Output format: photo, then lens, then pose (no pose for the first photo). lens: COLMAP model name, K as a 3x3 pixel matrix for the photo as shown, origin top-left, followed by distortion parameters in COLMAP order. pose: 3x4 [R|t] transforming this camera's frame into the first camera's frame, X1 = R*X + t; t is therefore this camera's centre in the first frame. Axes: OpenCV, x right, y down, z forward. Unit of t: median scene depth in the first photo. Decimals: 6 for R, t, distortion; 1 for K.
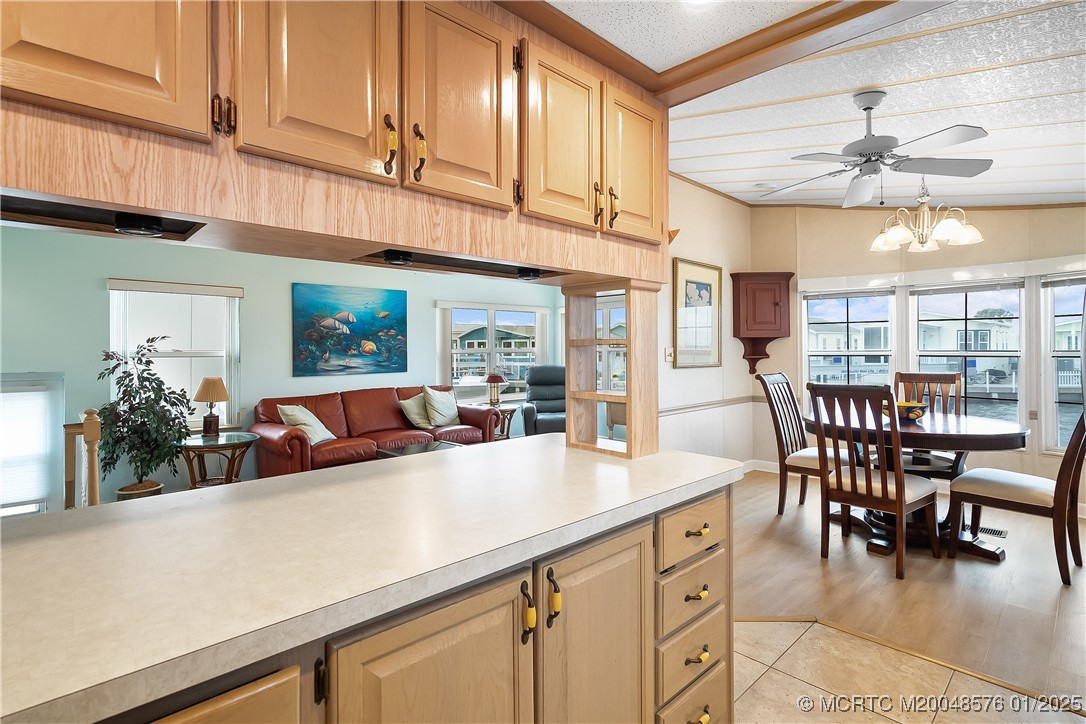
lens RADIAL K [[524.2, 0, 542.8], [0, 524.2, 345.3], [0, 0, 1]] dist [0.000976, 0.000117]
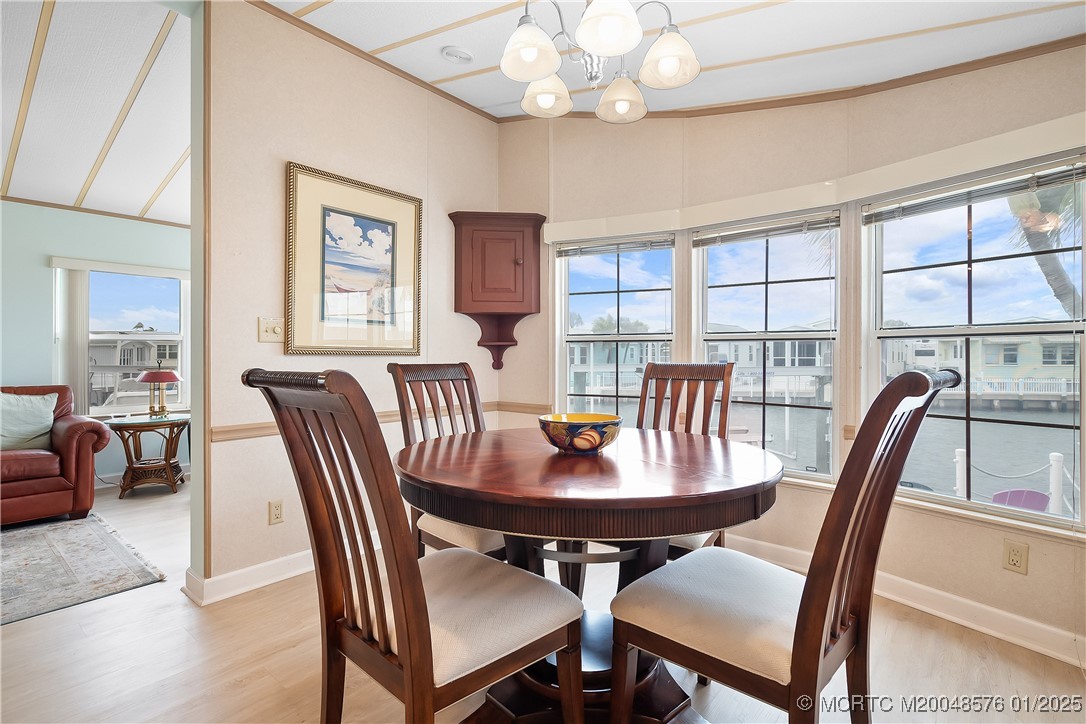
lens RADIAL K [[517.9, 0, 545.3], [0, 517.9, 358.7], [0, 0, 1]] dist [-0.002187, 0.000410]
pose [[0.993314, 0.007619, 0.115191, 0.492783], [-0.009360, 0.999850, 0.014577, 0.039578], [-0.115063, -0.015557, 0.993236, 0.422477]]
